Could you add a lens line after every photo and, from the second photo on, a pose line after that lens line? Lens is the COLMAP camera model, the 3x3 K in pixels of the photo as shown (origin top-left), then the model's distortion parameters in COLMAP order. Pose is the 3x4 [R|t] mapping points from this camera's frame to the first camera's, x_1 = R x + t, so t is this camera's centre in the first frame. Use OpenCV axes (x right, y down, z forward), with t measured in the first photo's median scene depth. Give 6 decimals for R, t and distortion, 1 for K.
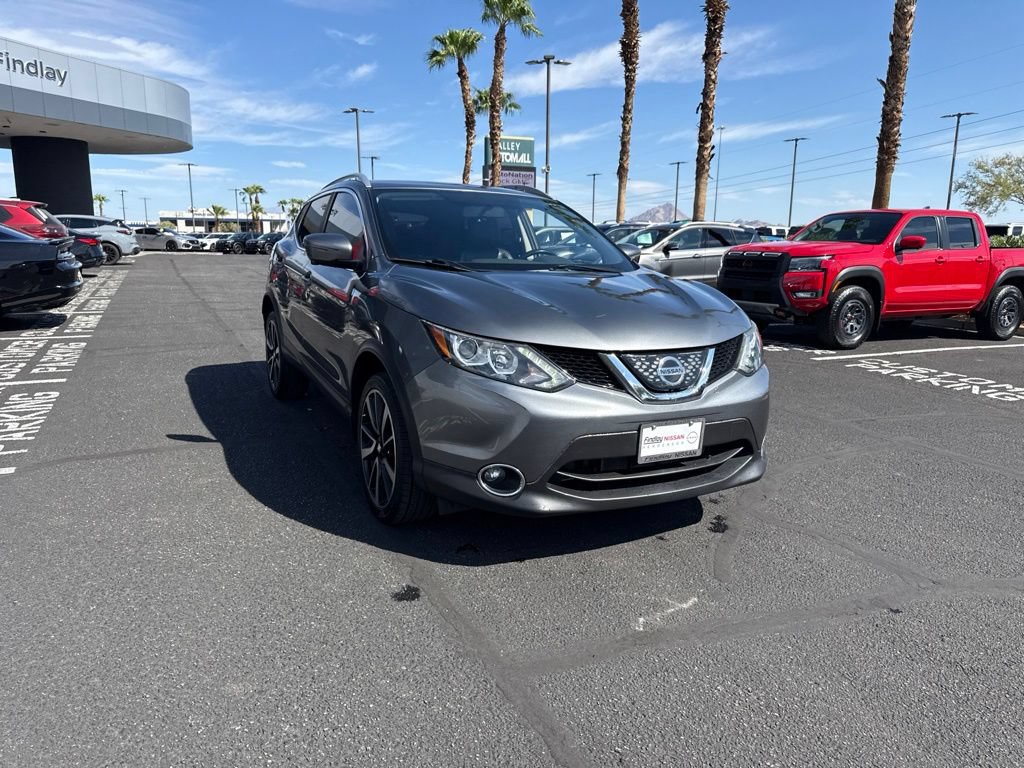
lens RADIAL K [[730.3, 0, 508.8], [0, 730.3, 379.2], [0, 0, 1]] dist [0.024546, -0.025621]
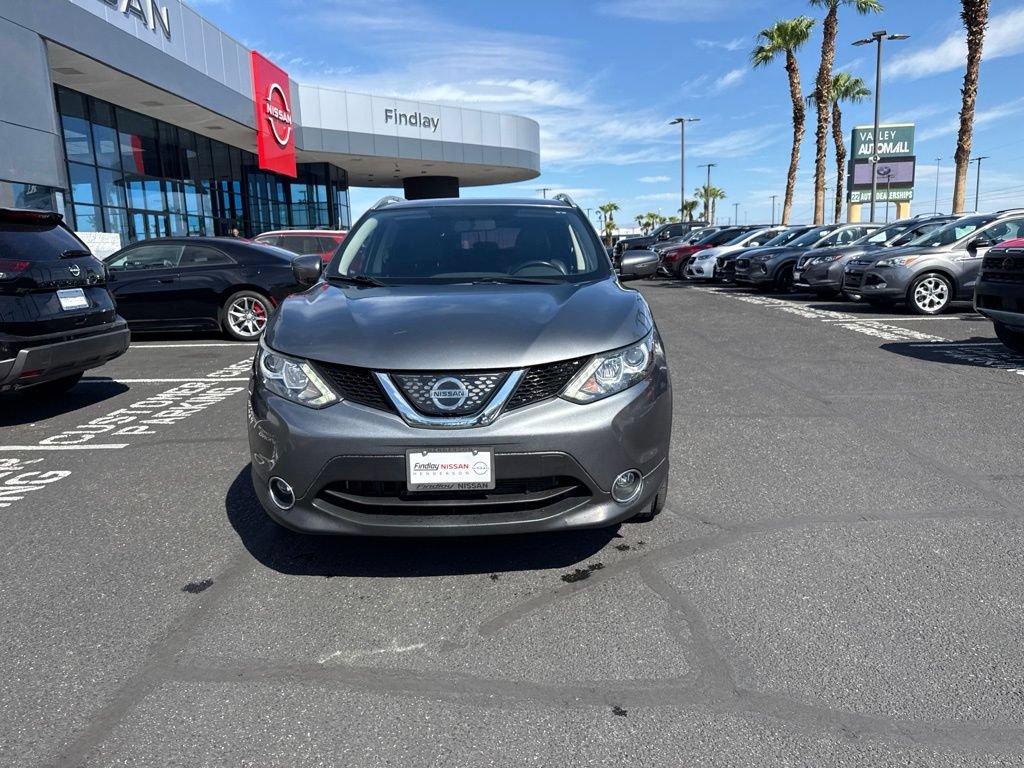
lens RADIAL K [[724.9, 0, 512.0], [0, 724.9, 384.0], [0, 0, 1]] dist [0.027533, -0.026019]
pose [[0.888440, 0.041721, -0.457093, 0.220090], [-0.044408, 0.999002, 0.004870, -0.009698], [0.456840, 0.015972, 0.889406, 0.070986]]
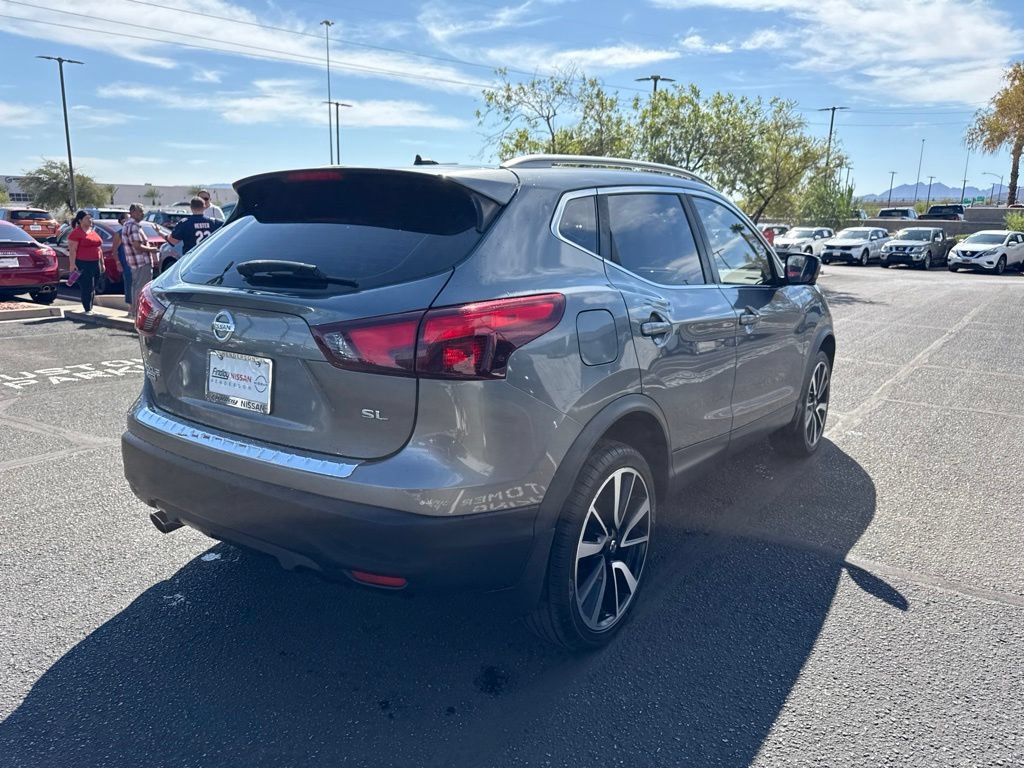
lens RADIAL K [[733.0, 0, 513.8], [0, 733.0, 397.7], [0, 0, 1]] dist [0.007687, -0.009421]
pose [[-0.468293, -0.225857, 0.854219, -0.399139], [0.135718, 0.936918, 0.322125, -0.162942], [-0.873088, 0.266782, -0.408100, 0.747540]]
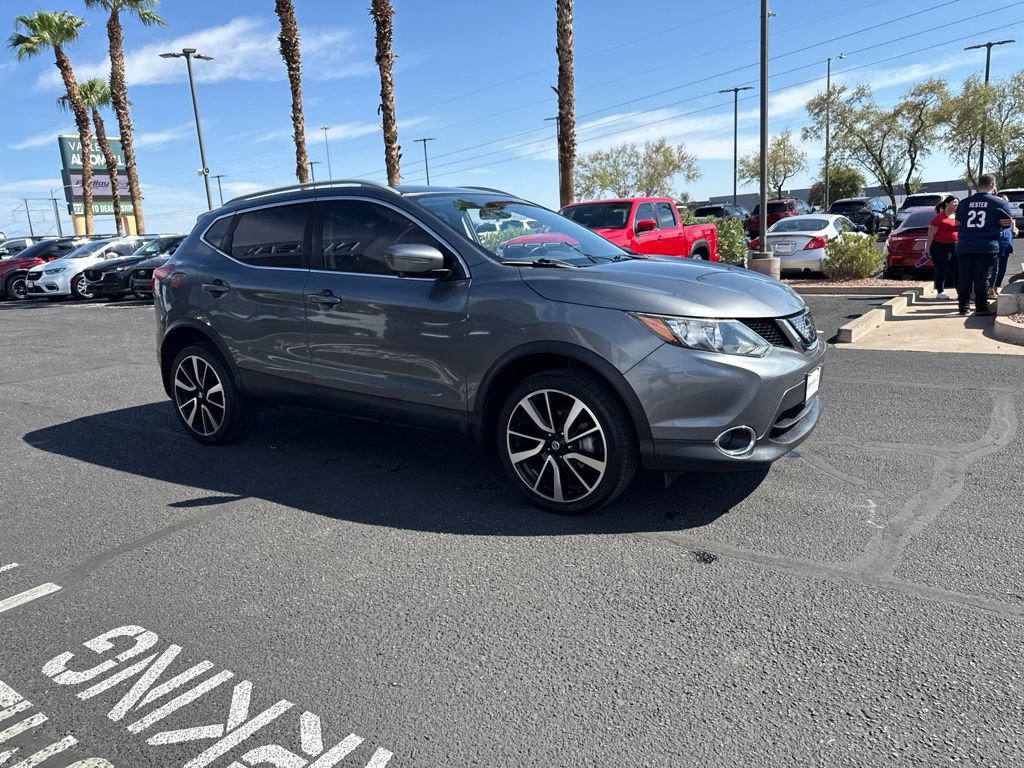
lens RADIAL K [[730.7, 0, 512.0], [0, 730.7, 384.0], [0, 0, 1]] dist [0.026934, -0.031858]
pose [[0.868346, -0.162675, 0.468521, -0.251220], [0.160027, 0.986051, 0.045777, -0.017127], [-0.469432, 0.035225, 0.882266, 0.045756]]
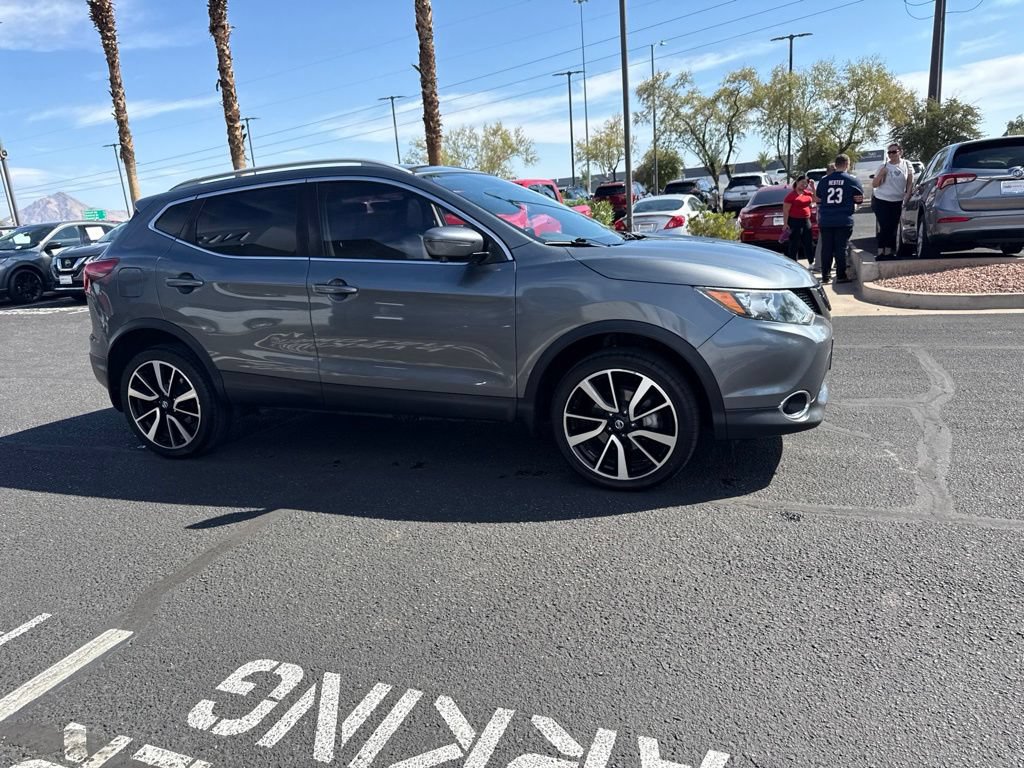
lens RADIAL K [[733.0, 0, 513.8], [0, 733.0, 397.7], [0, 0, 1]] dist [0.007687, -0.009421]
pose [[0.728511, -0.241029, 0.641230, -0.338276], [0.210775, 0.969515, 0.124962, -0.036969], [-0.651801, 0.044119, 0.757105, 0.115211]]
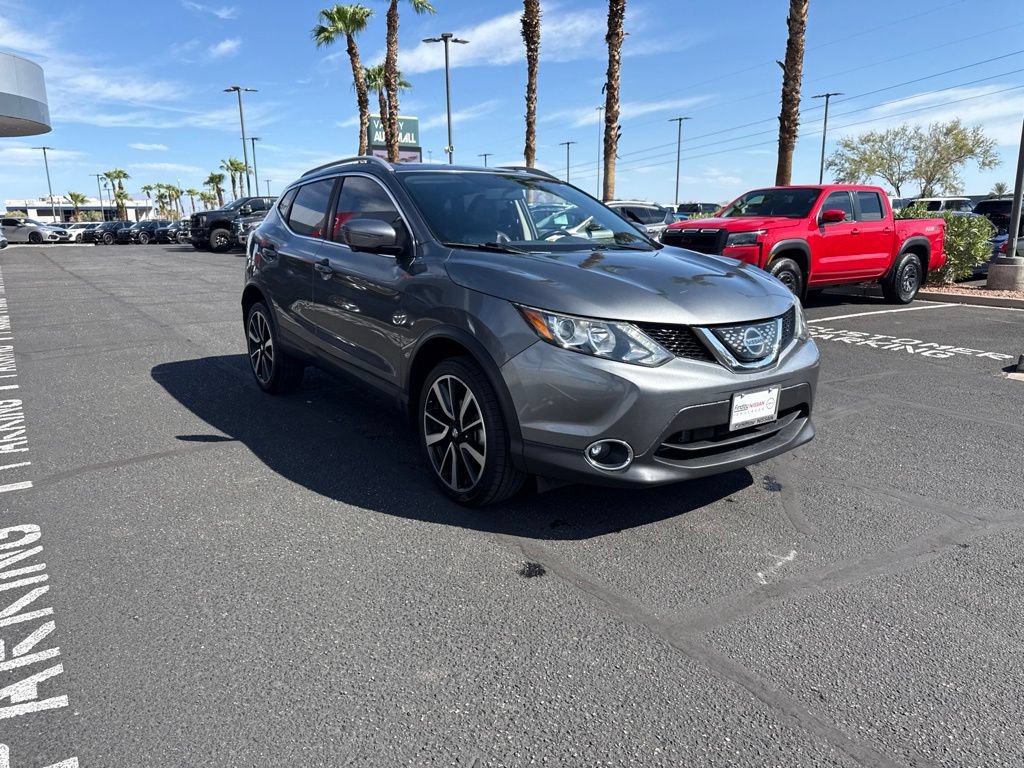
lens RADIAL K [[729.1, 0, 508.2], [0, 729.1, 386.4], [0, 0, 1]] dist [0.026996, -0.029017]
pose [[0.987870, -0.055711, 0.144944, -0.089222], [0.050834, 0.998016, 0.037142, -0.001157], [-0.146726, -0.029323, 0.988743, 0.001198]]
